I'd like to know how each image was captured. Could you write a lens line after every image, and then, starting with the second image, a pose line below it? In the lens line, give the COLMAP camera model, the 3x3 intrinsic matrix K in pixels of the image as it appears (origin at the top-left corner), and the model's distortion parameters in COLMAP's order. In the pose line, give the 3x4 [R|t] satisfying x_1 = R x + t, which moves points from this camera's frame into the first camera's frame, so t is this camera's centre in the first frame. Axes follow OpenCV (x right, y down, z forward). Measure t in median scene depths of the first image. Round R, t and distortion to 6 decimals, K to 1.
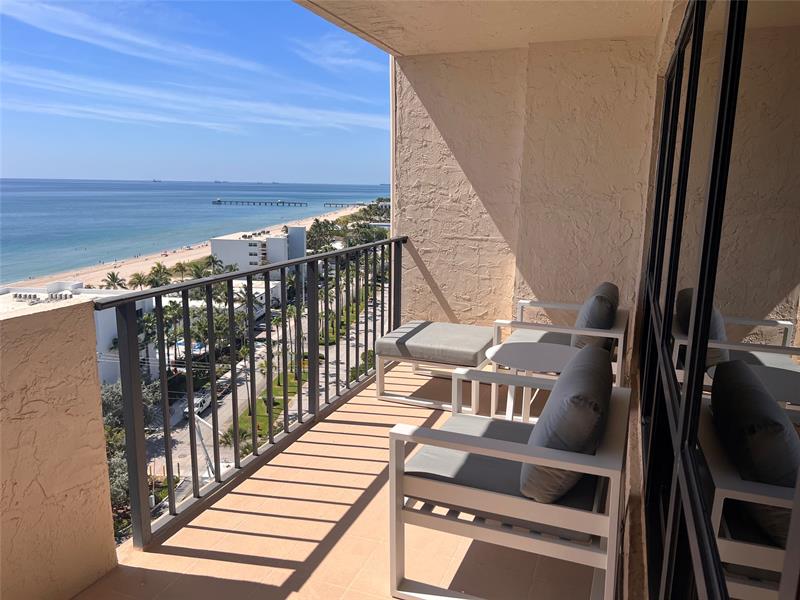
lens RADIAL K [[607.4, 0, 404.1], [0, 607.4, 306.9], [0, 0, 1]] dist [0.071009, -0.086419]
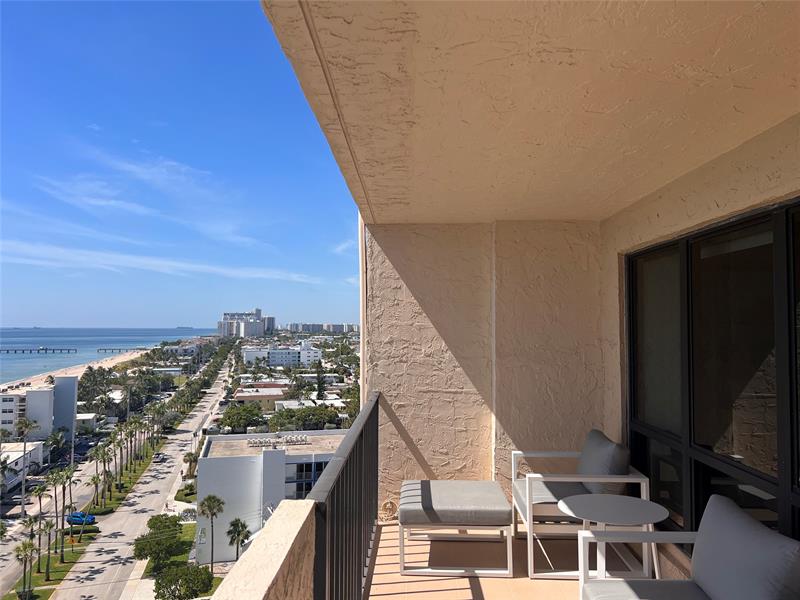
lens RADIAL K [[608.1, 0, 391.1], [0, 608.1, 296.6], [0, 0, 1]] dist [0.075526, -0.091318]
pose [[0.942166, 0.008934, 0.335028, -0.318955], [0.072757, 0.970353, -0.230482, -0.036641], [-0.327155, 0.241528, 0.913583, 0.046509]]
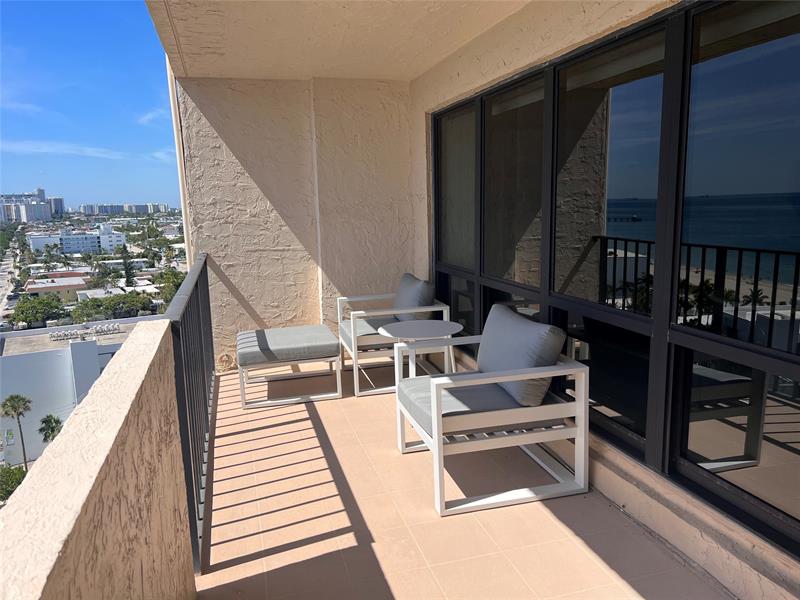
lens RADIAL K [[612.3, 0, 398.9], [0, 612.3, 303.7], [0, 0, 1]] dist [0.063906, -0.090140]
pose [[0.796618, -0.130605, 0.590205, -0.362135], [0.155023, 0.987867, 0.009363, 0.006672], [-0.584267, 0.084037, 0.807199, -0.003283]]
